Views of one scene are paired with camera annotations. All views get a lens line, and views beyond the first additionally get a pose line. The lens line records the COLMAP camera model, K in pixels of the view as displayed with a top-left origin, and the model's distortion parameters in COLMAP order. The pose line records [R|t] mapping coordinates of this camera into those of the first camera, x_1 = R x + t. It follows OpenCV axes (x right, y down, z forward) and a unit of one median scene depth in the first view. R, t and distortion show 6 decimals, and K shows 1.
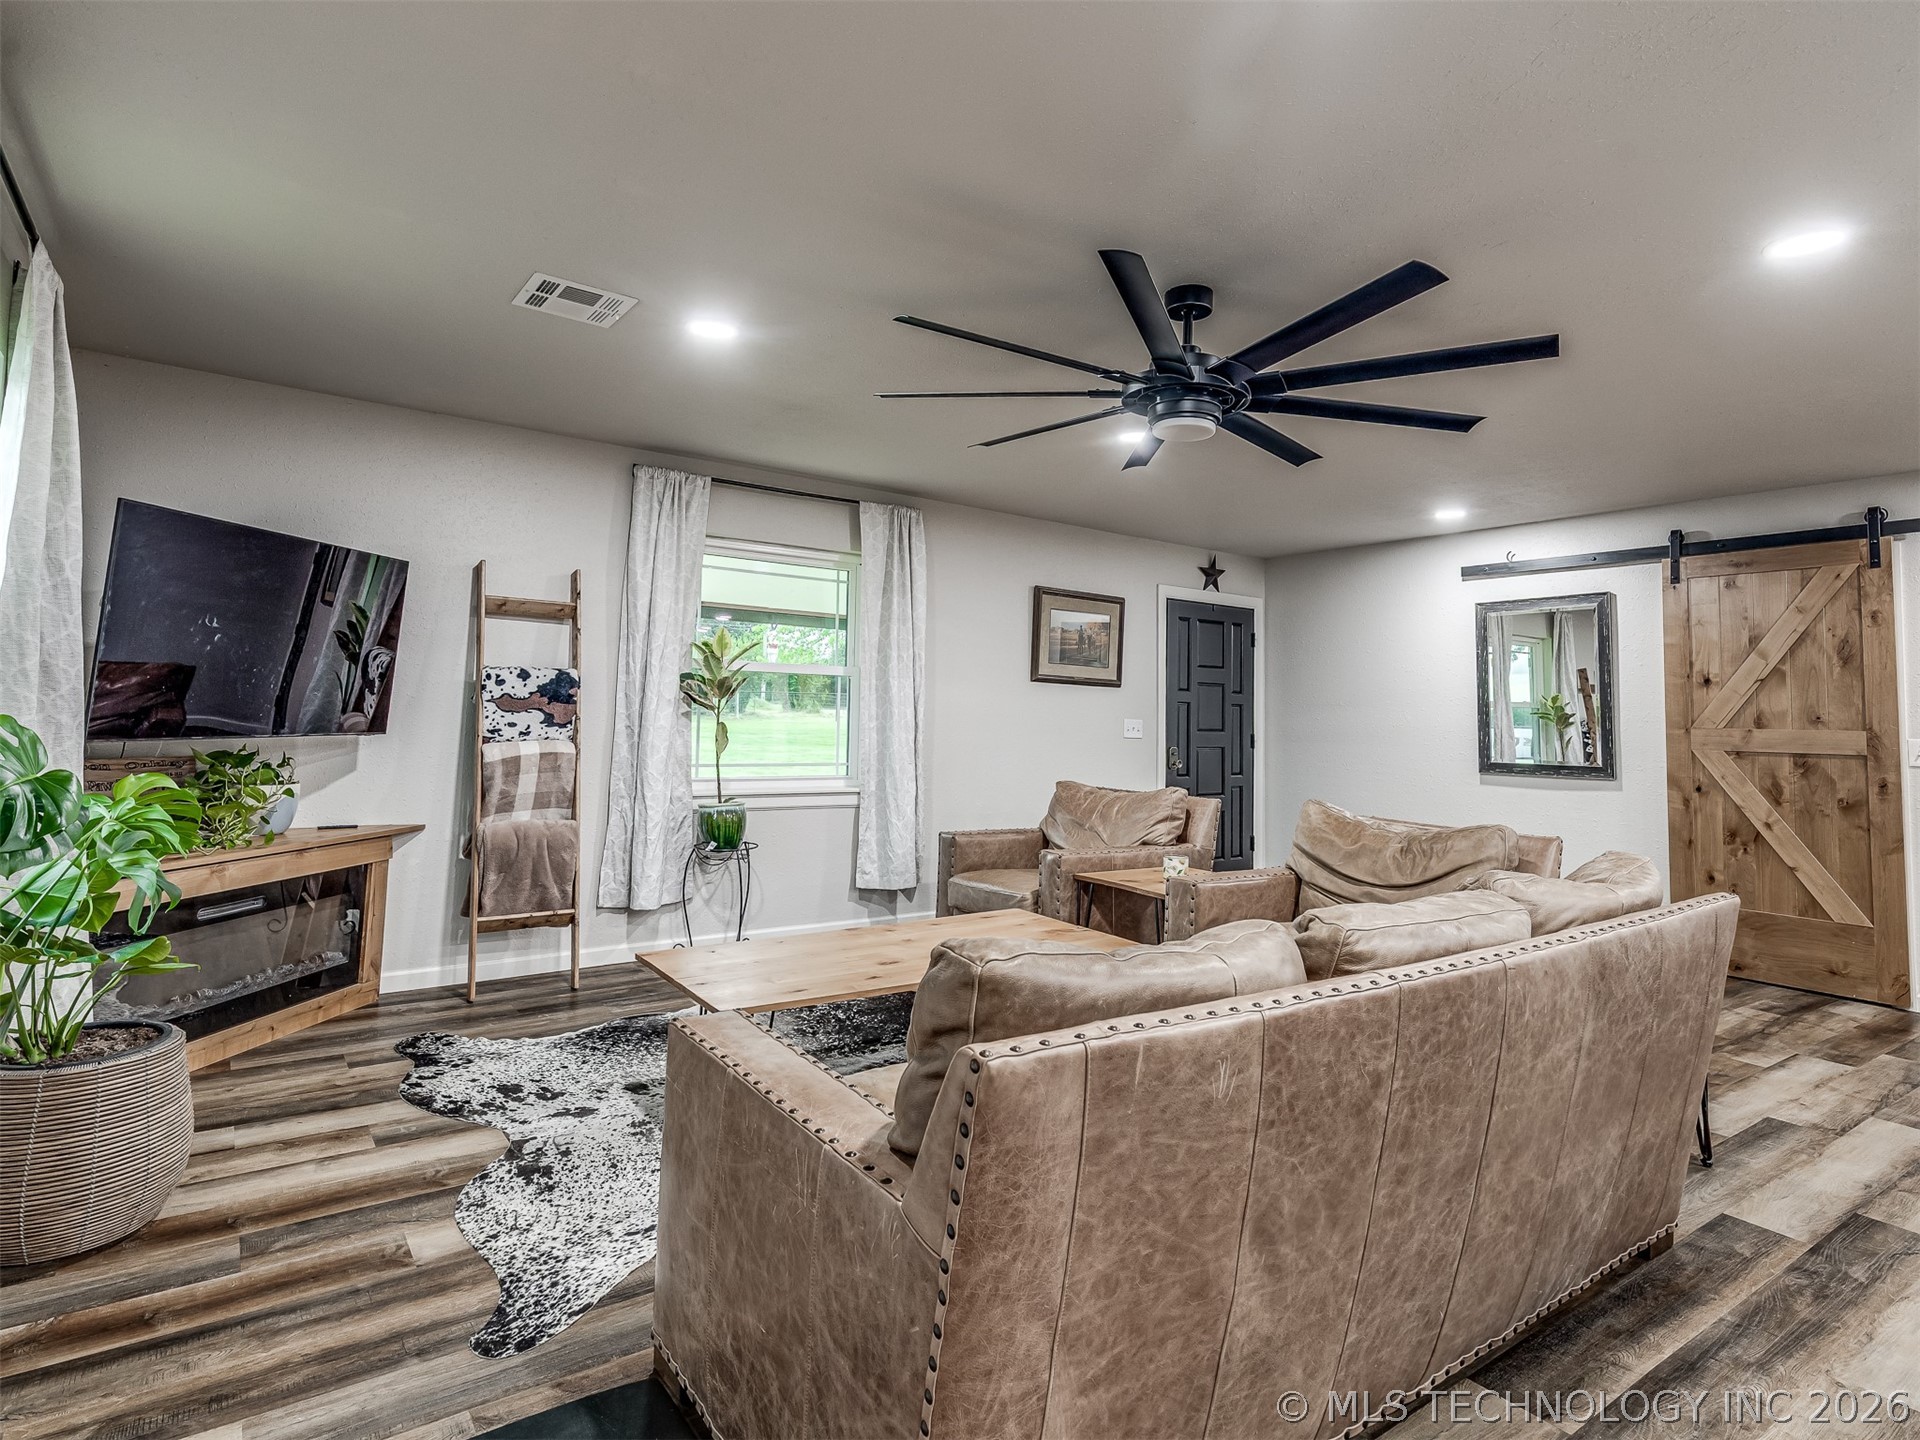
lens RADIAL K [[1018.4, 0, 937.7], [0, 1018.4, 651.2], [0, 0, 1]] dist [0.010203, -0.002246]
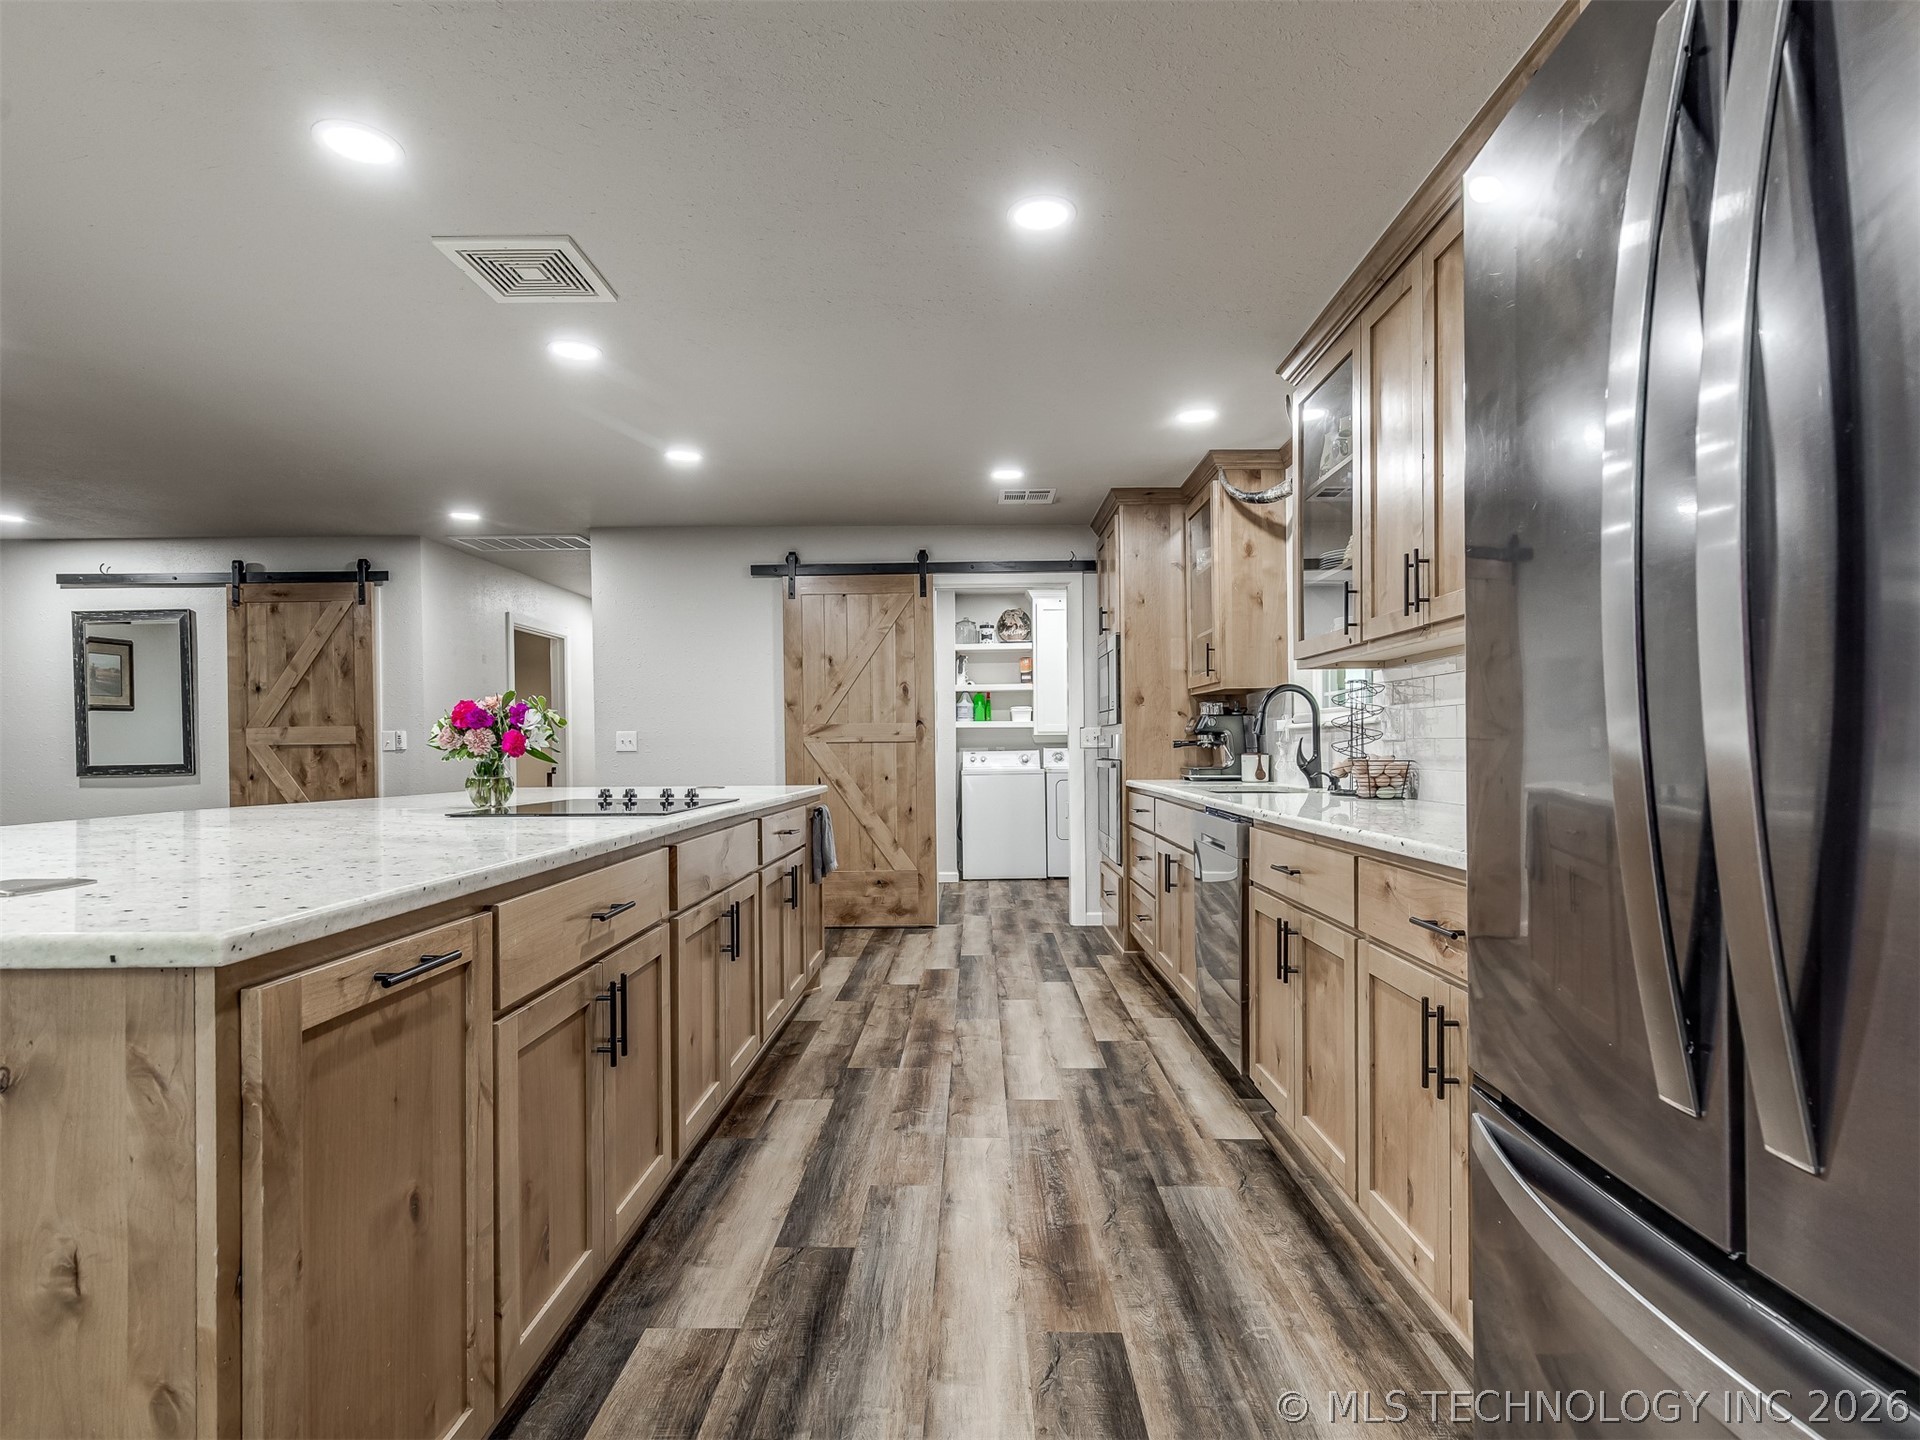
lens RADIAL K [[986.9, 0, 961.8], [0, 986.9, 754.3], [0, 0, 1]] dist [0.007565, -0.002428]
pose [[0.582574, -0.038996, 0.811842, 0.302884], [-0.028434, 0.997259, 0.068306, 0.002989], [-0.812280, -0.062877, 0.579868, -0.397331]]
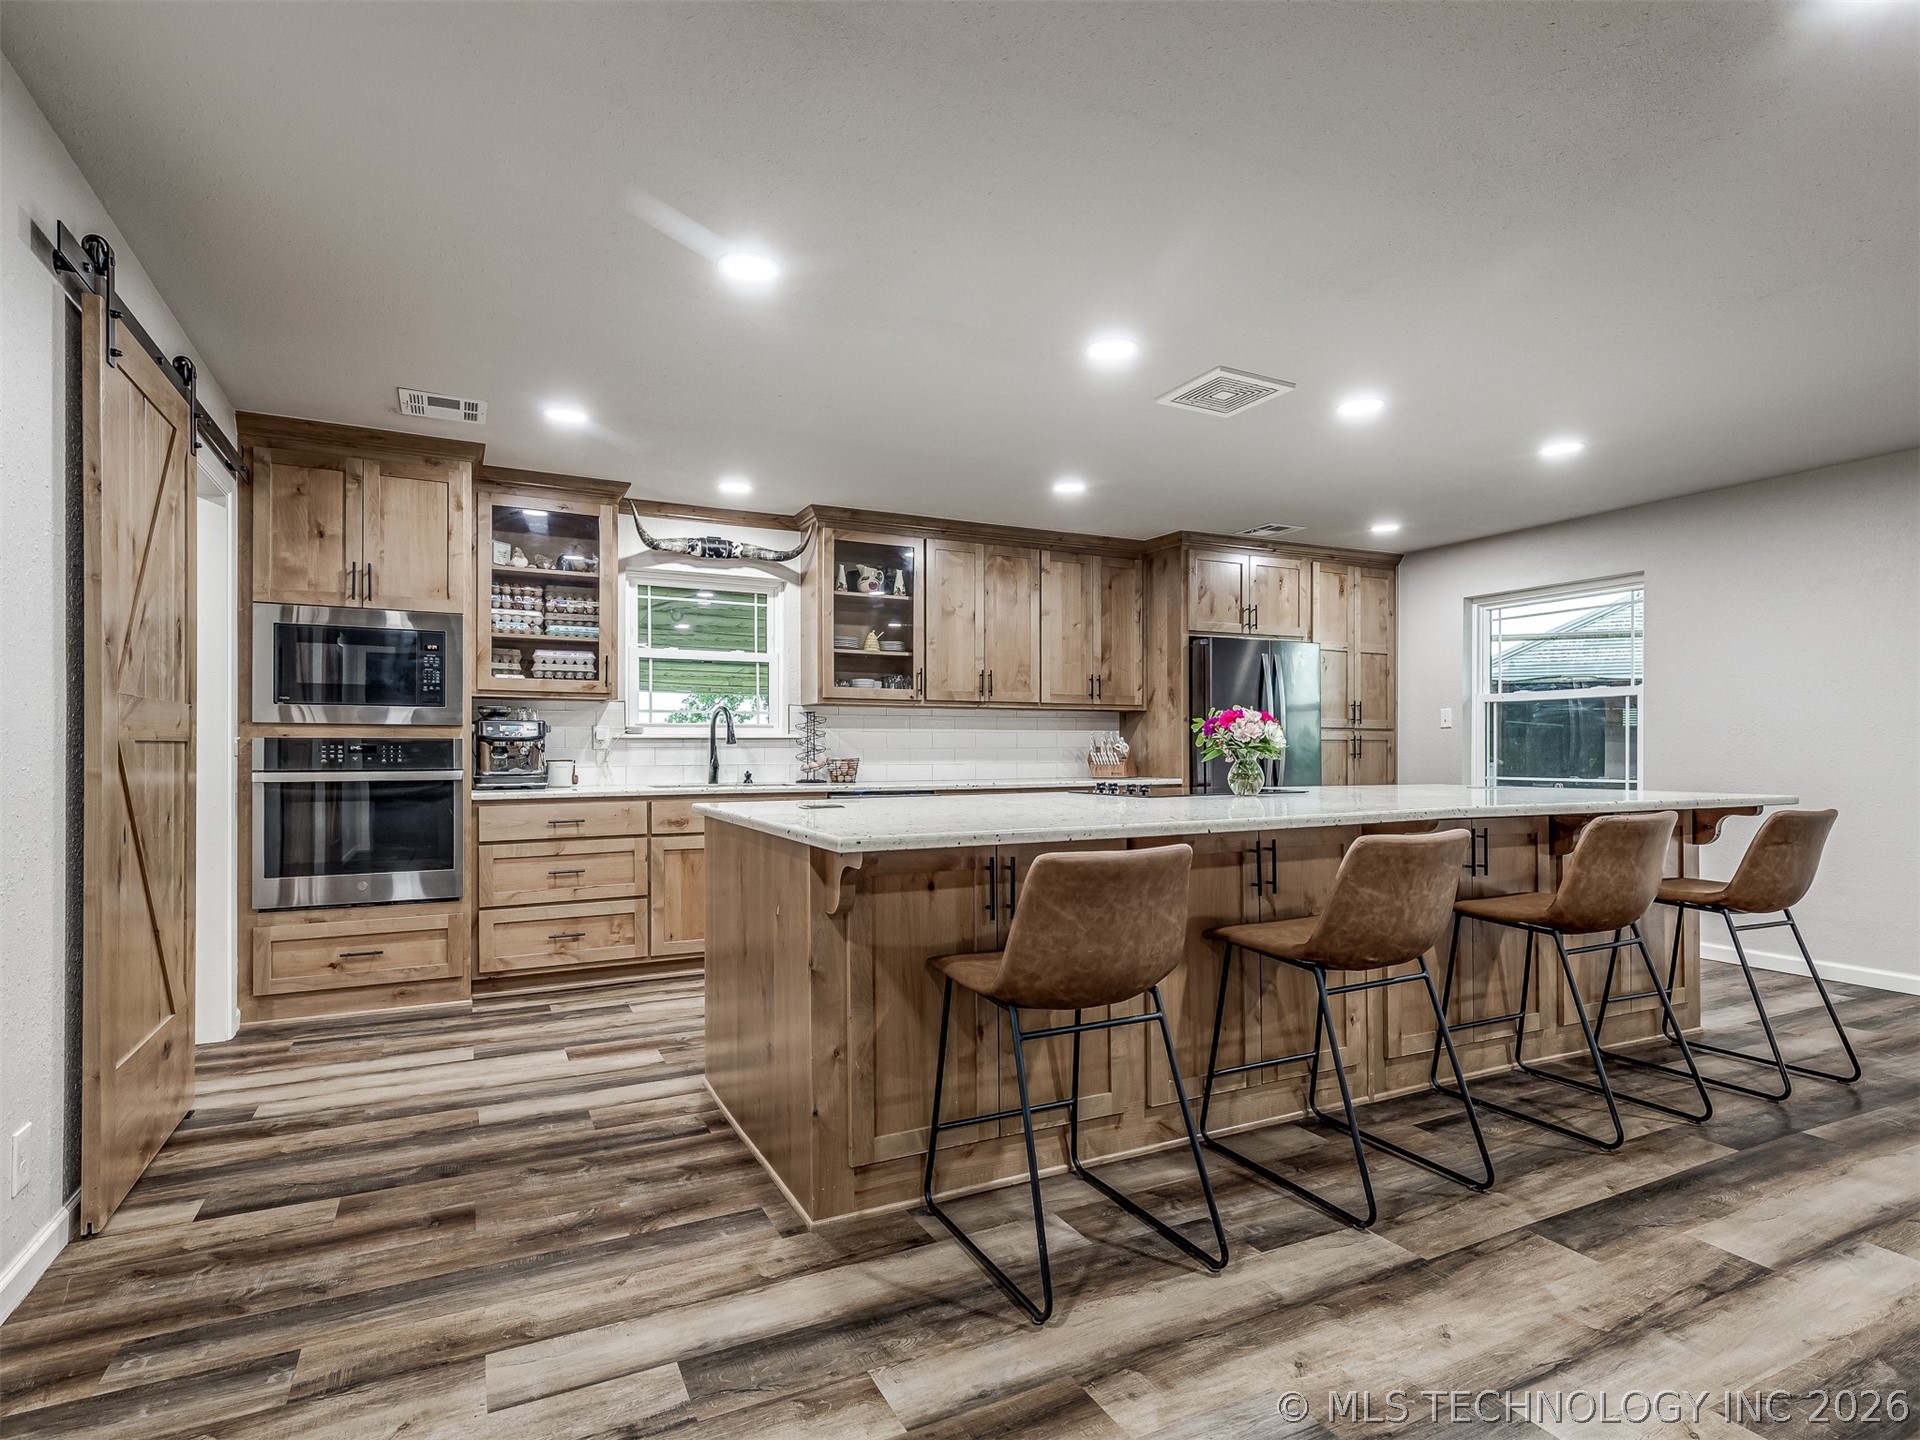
lens RADIAL K [[992.8, 0, 948.7], [0, 992.8, 748.5], [0, 0, 1]] dist [0.011091, -0.001885]
pose [[-0.988344, -0.026175, 0.149971, 0.711003], [-0.035725, 0.997477, -0.061343, 0.097522], [-0.147987, -0.065985, -0.986786, 0.897577]]
